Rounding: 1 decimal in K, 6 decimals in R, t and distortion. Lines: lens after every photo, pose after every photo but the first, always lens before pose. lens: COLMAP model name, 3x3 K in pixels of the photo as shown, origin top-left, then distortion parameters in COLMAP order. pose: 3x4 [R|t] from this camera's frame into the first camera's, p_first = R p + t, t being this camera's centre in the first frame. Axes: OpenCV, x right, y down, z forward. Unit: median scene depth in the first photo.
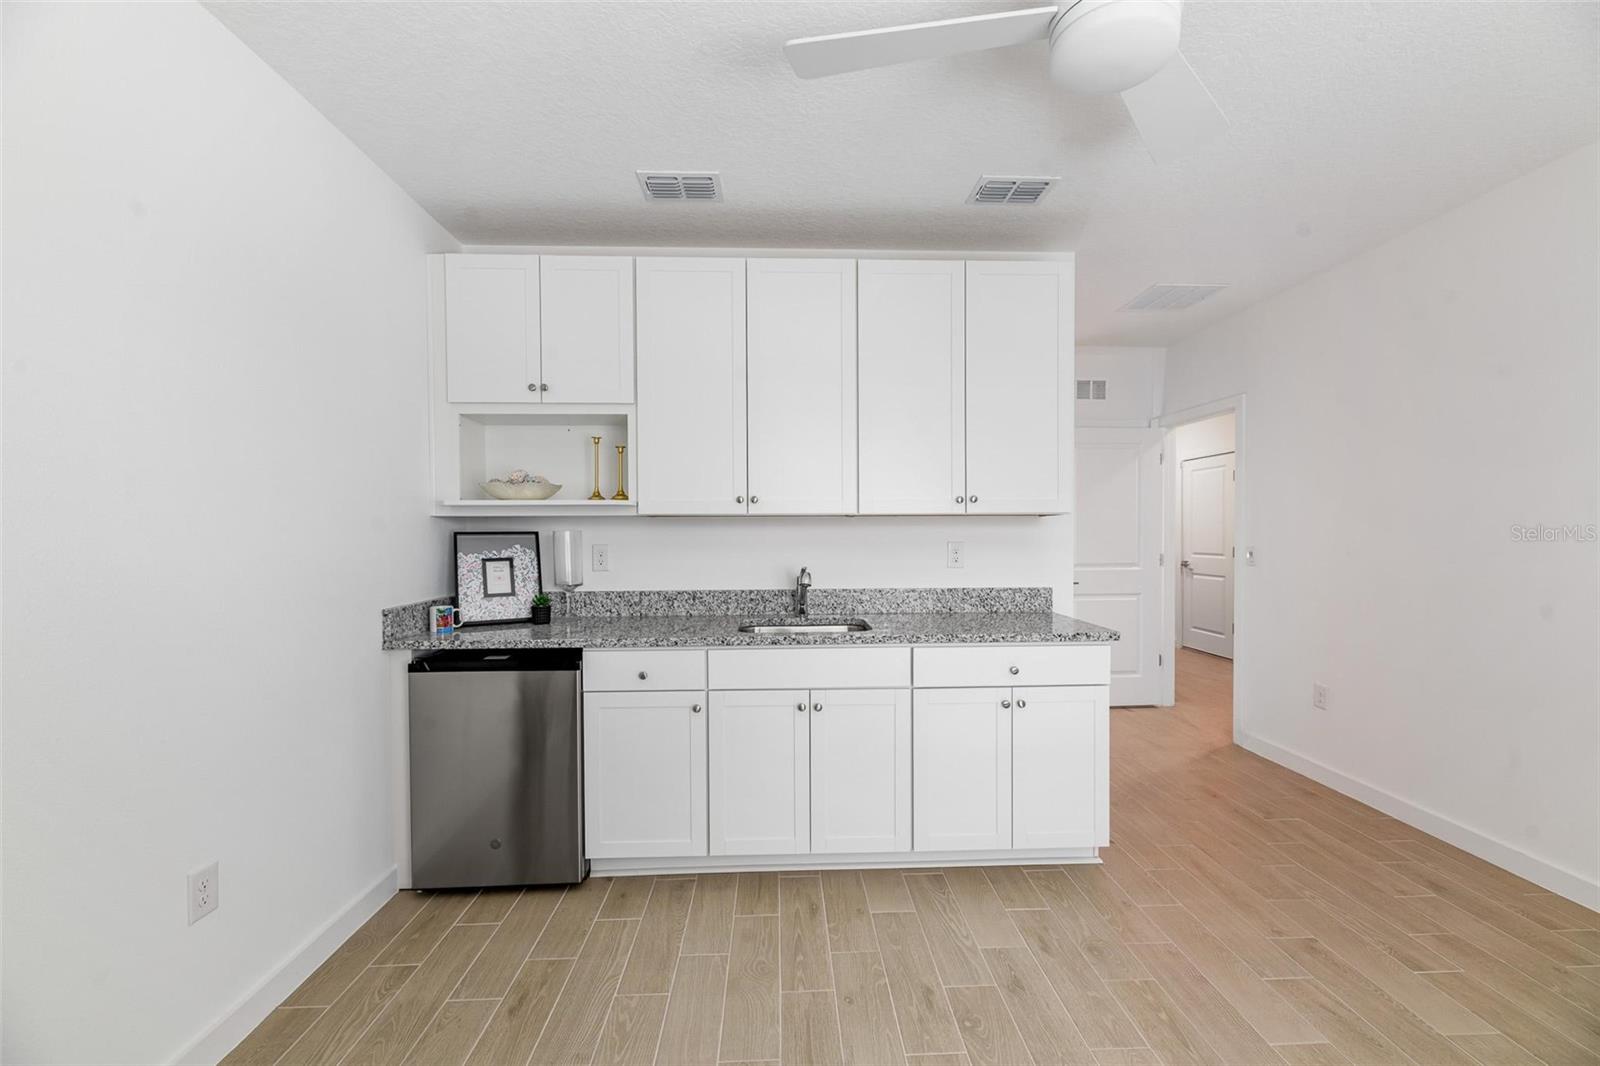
lens RADIAL K [[646.2, 0, 802.7], [0, 646.2, 538.2], [0, 0, 1]] dist [-0.000102, -0.000201]
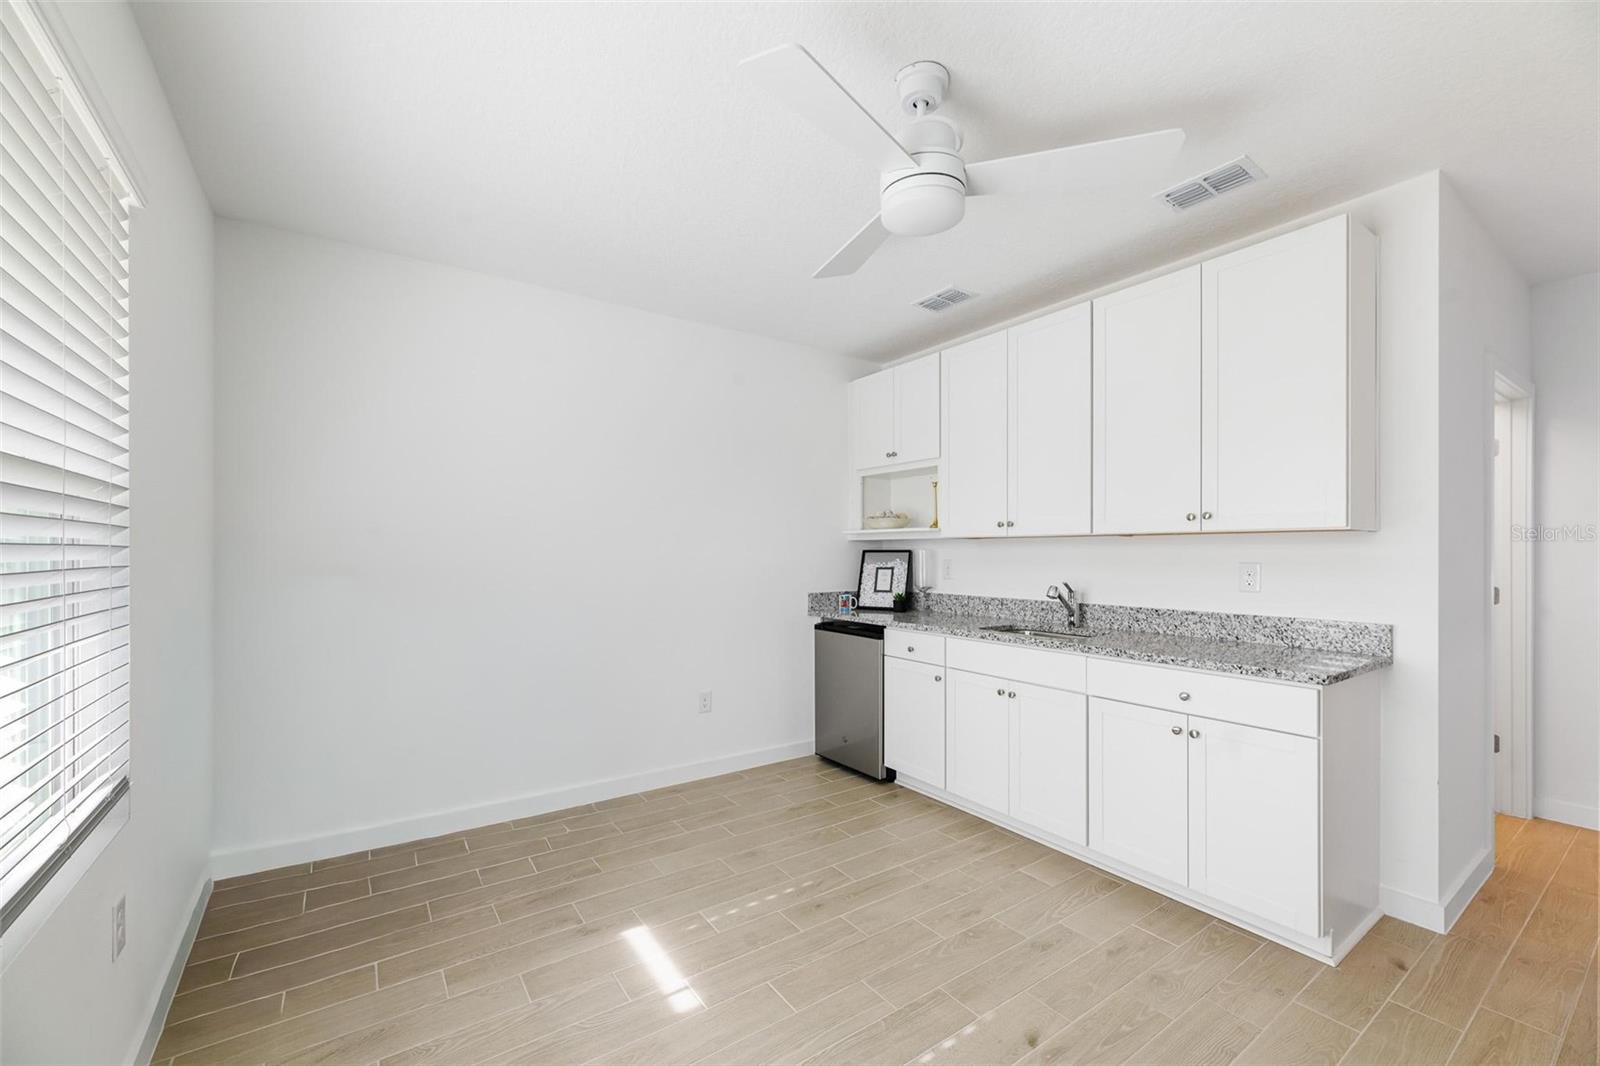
lens RADIAL K [[648.9, 0, 808.7], [0, 648.9, 548.7], [0, 0, 1]] dist [0.000316, -0.000035]
pose [[0.546093, -0.000071, -0.837724, 0.735767], [-0.014142, 0.999857, -0.009304, 0.003681], [0.837605, 0.016928, 0.546014, 0.011033]]
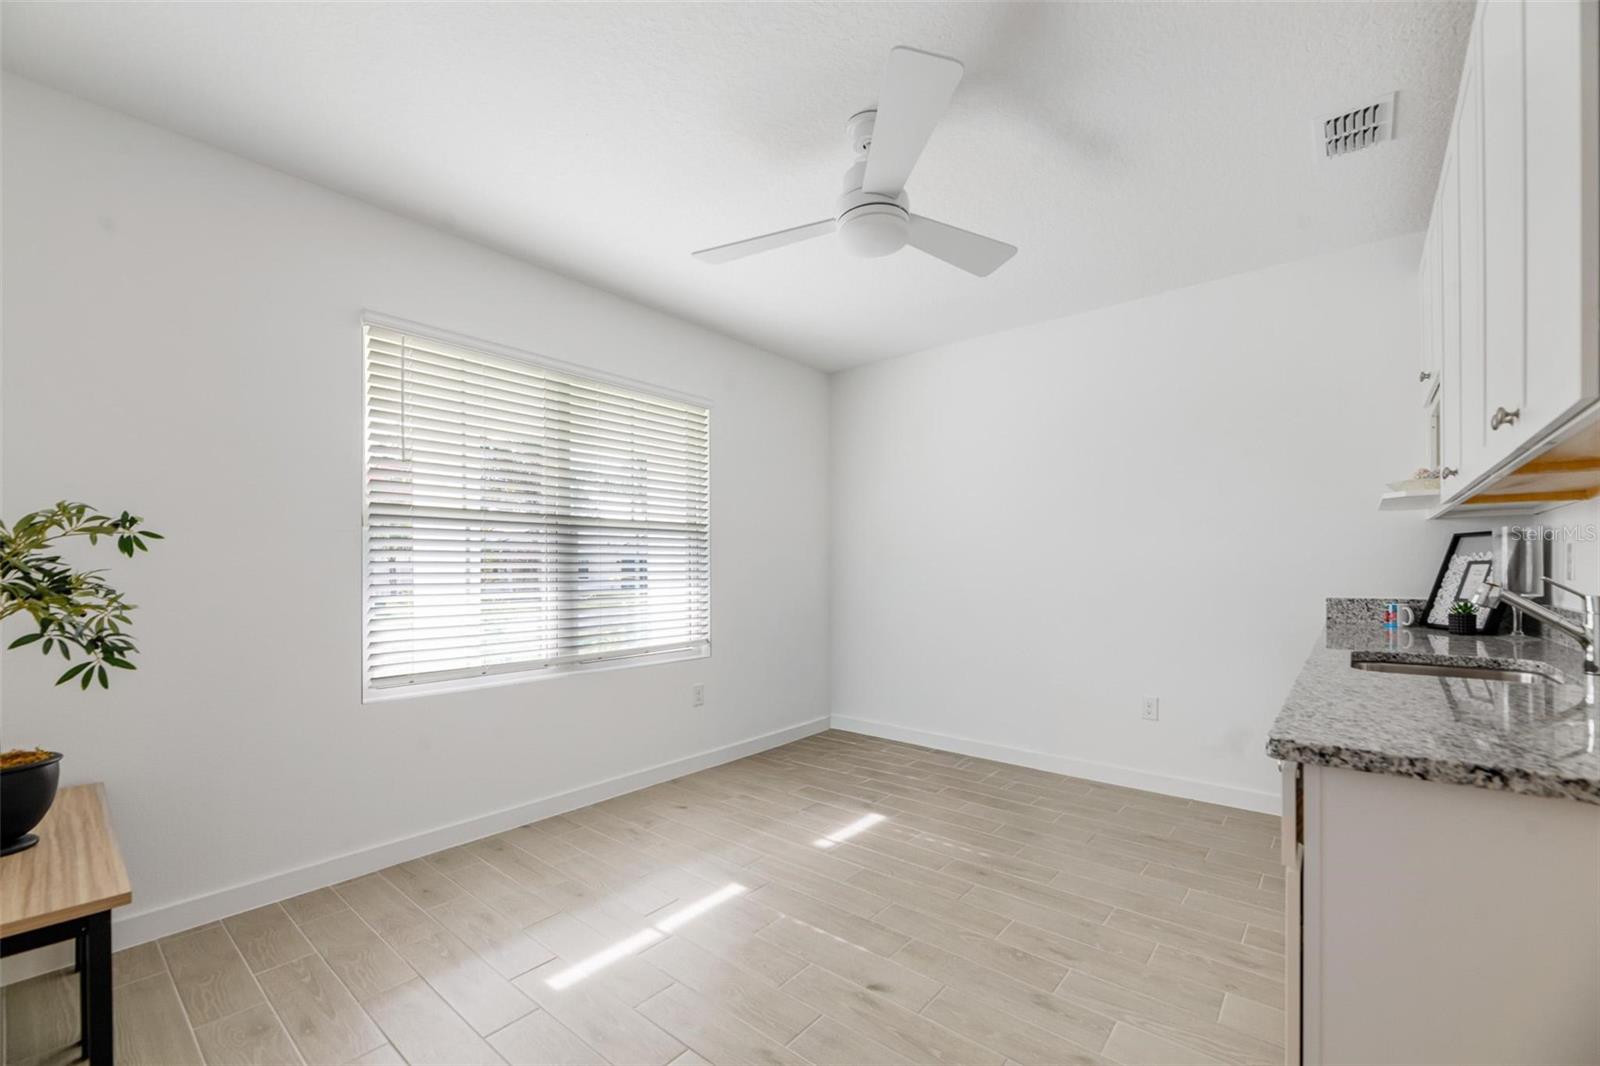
lens RADIAL K [[668.7, 0, 792.7], [0, 668.7, 571.6], [0, 0, 1]] dist [-0.000127, -0.000026]
pose [[-0.679733, 0.010898, -0.733378, 0.889414], [0.001202, 0.999905, 0.013744, 0.032783], [0.733458, 0.008461, -0.679682, 0.959295]]
